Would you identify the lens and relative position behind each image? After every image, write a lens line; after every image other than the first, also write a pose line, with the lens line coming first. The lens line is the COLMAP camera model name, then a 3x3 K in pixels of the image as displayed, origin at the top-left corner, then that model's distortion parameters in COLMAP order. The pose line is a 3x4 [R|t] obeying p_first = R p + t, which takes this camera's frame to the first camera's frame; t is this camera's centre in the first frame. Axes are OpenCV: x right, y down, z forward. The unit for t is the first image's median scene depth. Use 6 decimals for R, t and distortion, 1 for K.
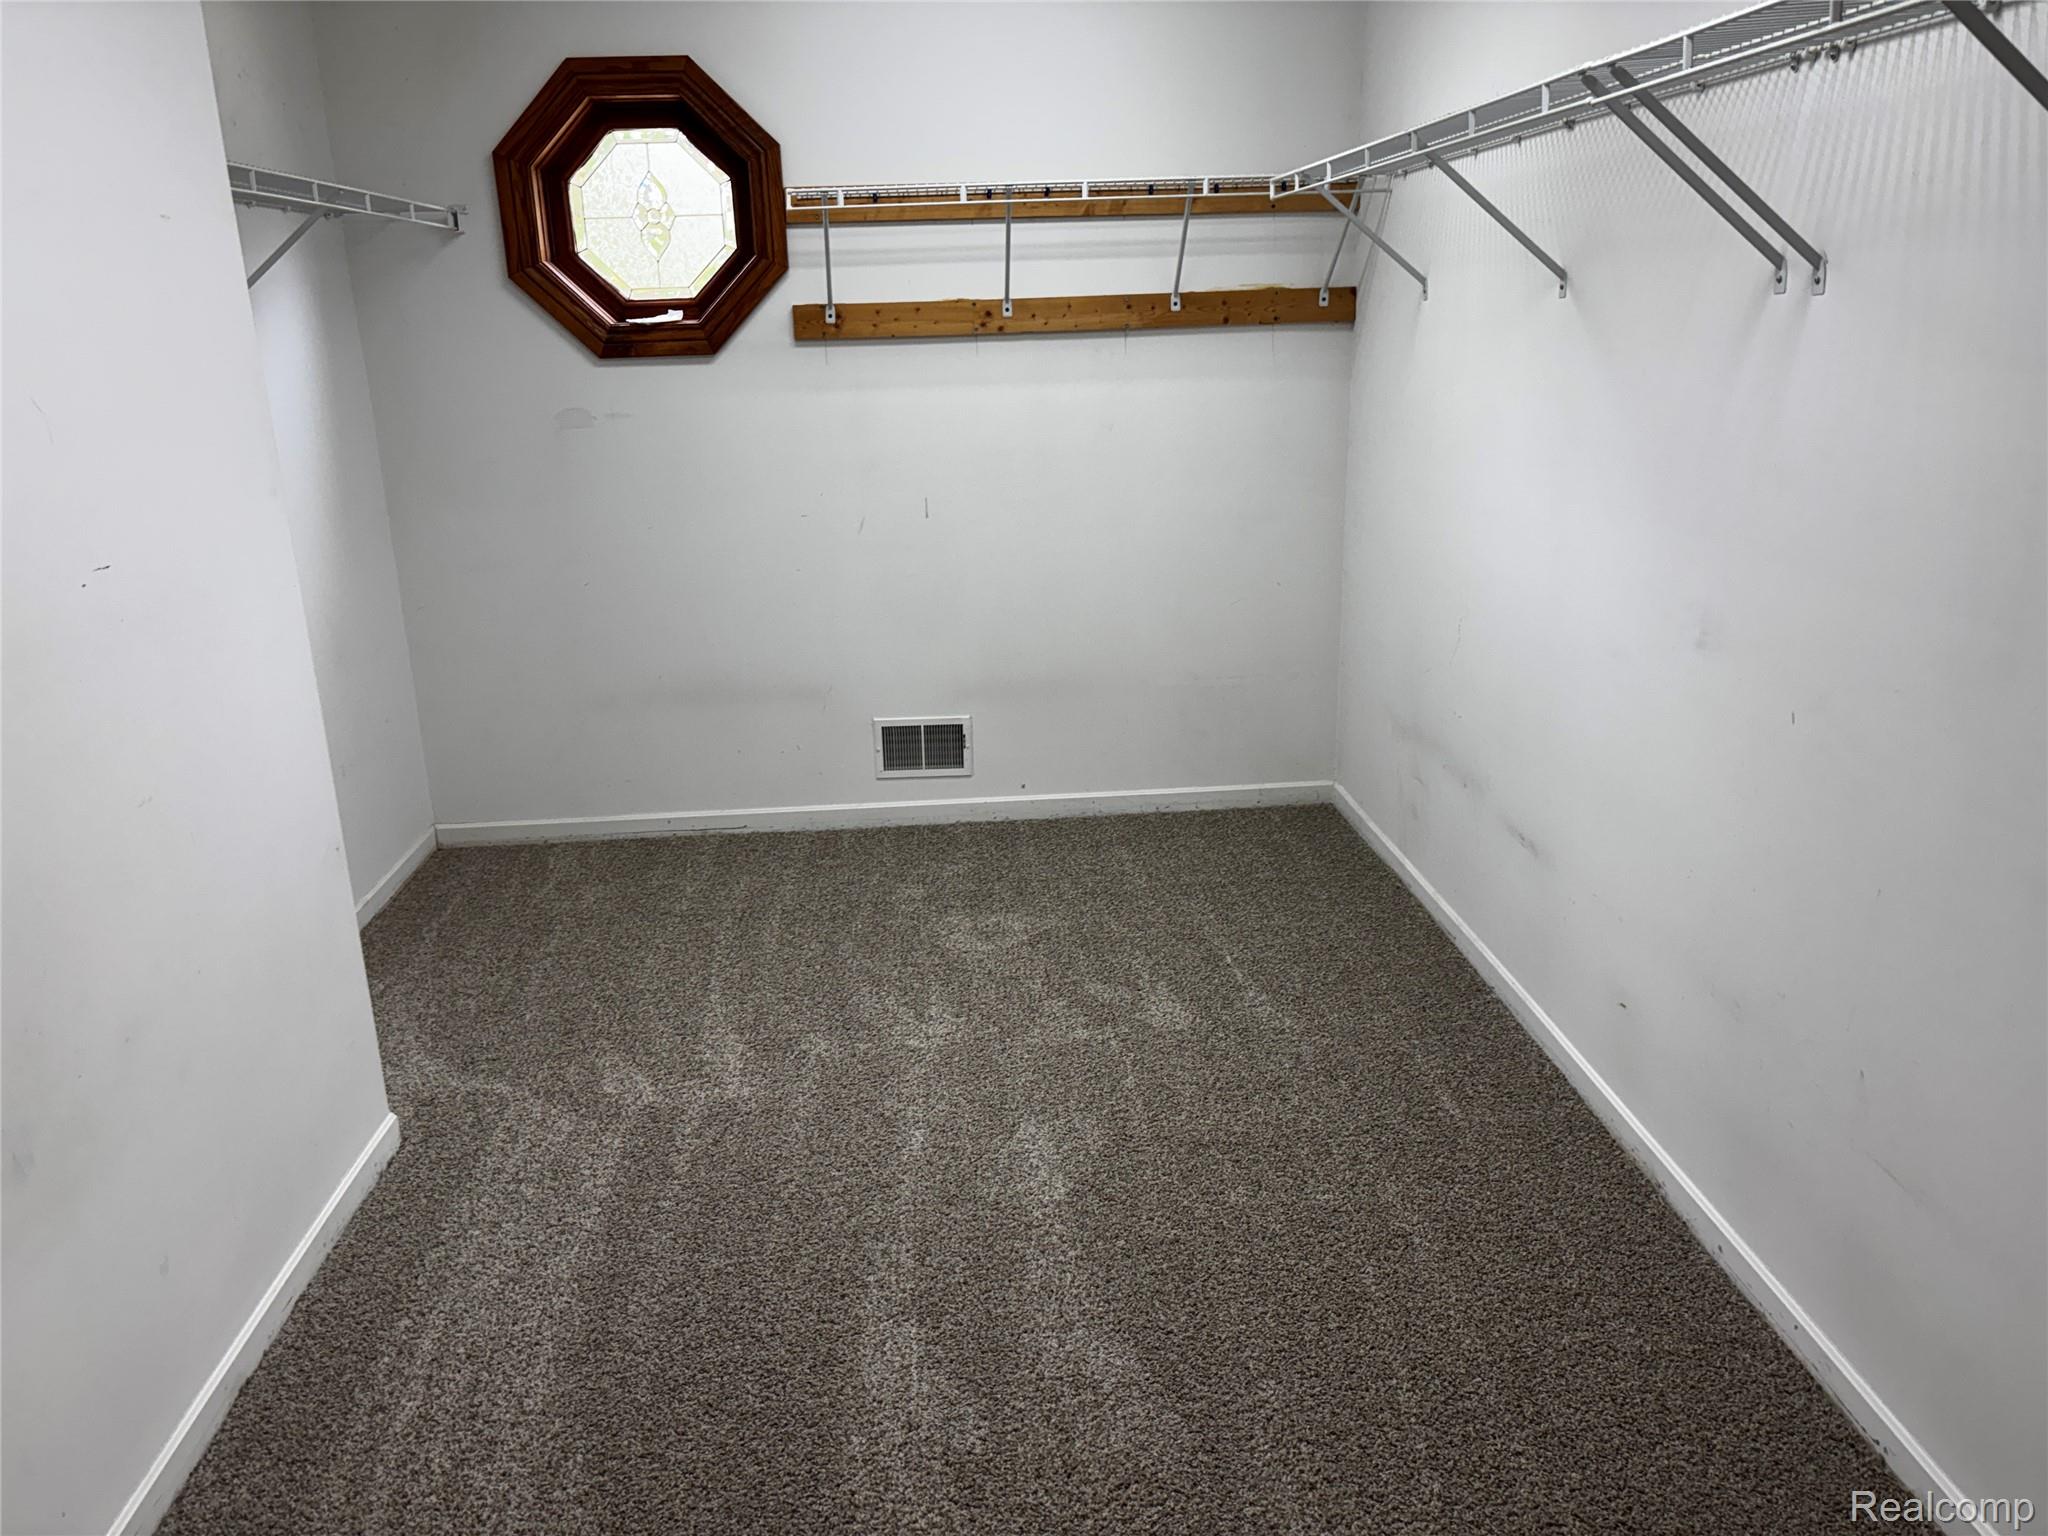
lens RADIAL K [[1548.6, 0, 1024.0], [0, 1548.6, 768.0], [0, 0, 1]] dist [0.064857, -0.103148]
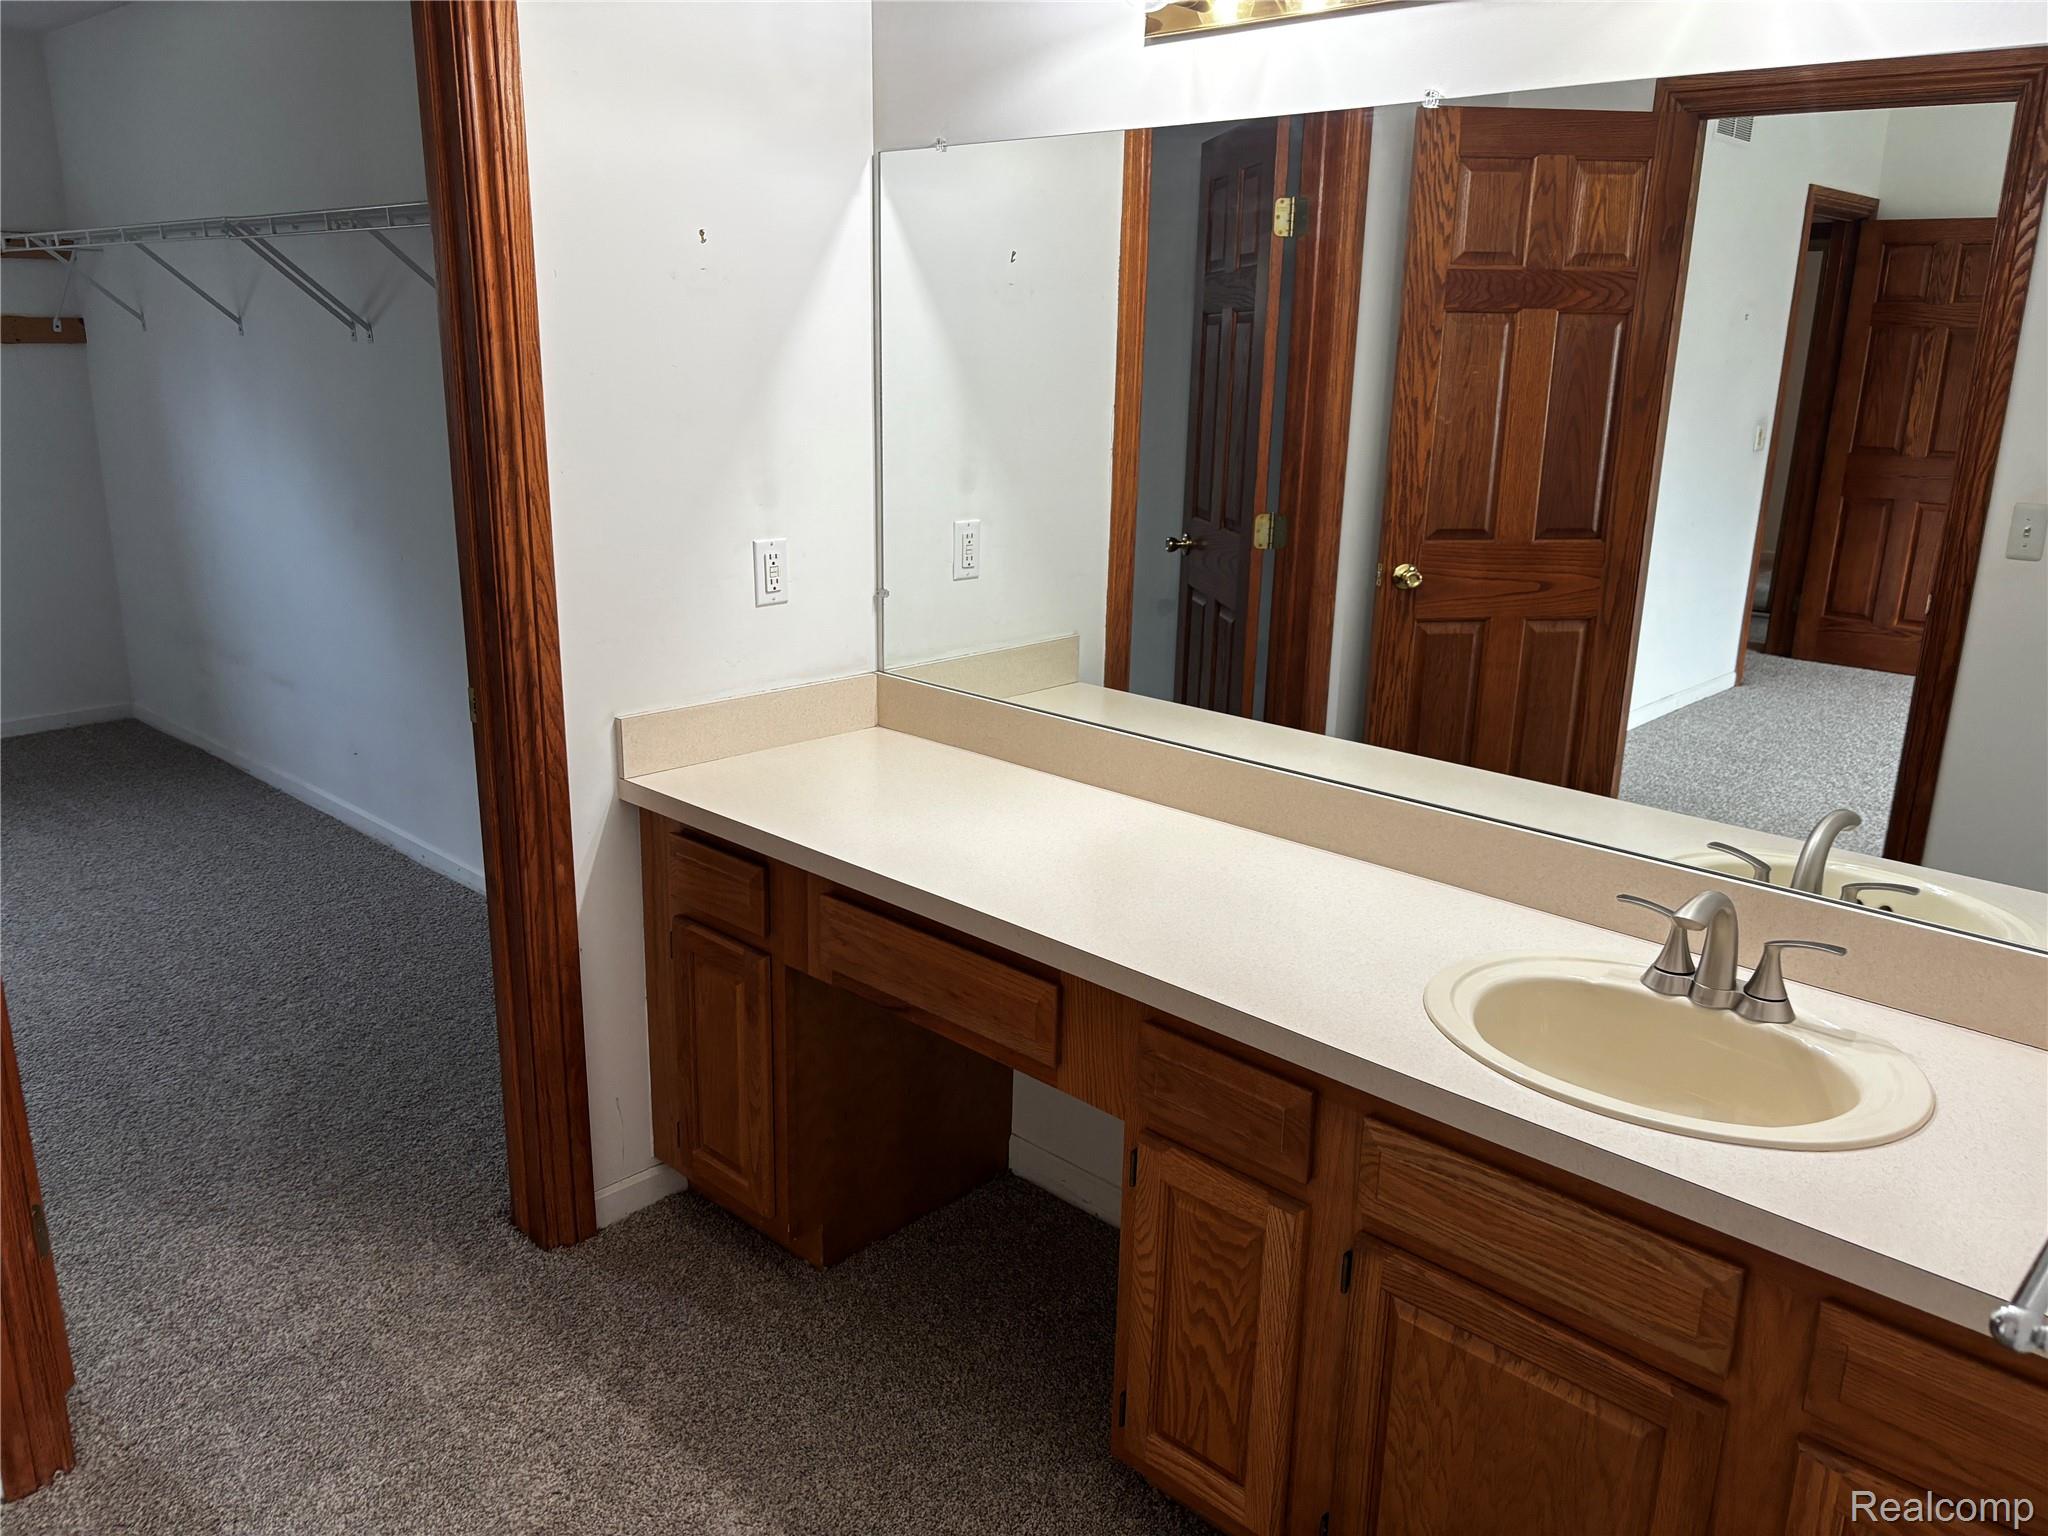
lens RADIAL K [[1561.0, 0, 1024.0], [0, 1561.0, 768.0], [0, 0, 1]] dist [0.035994, -0.042870]
pose [[0.733668, -0.146645, 0.663496, -0.145324], [0.156160, 0.986688, 0.045401, 0.135504], [-0.661321, 0.070303, 0.746801, -0.506077]]
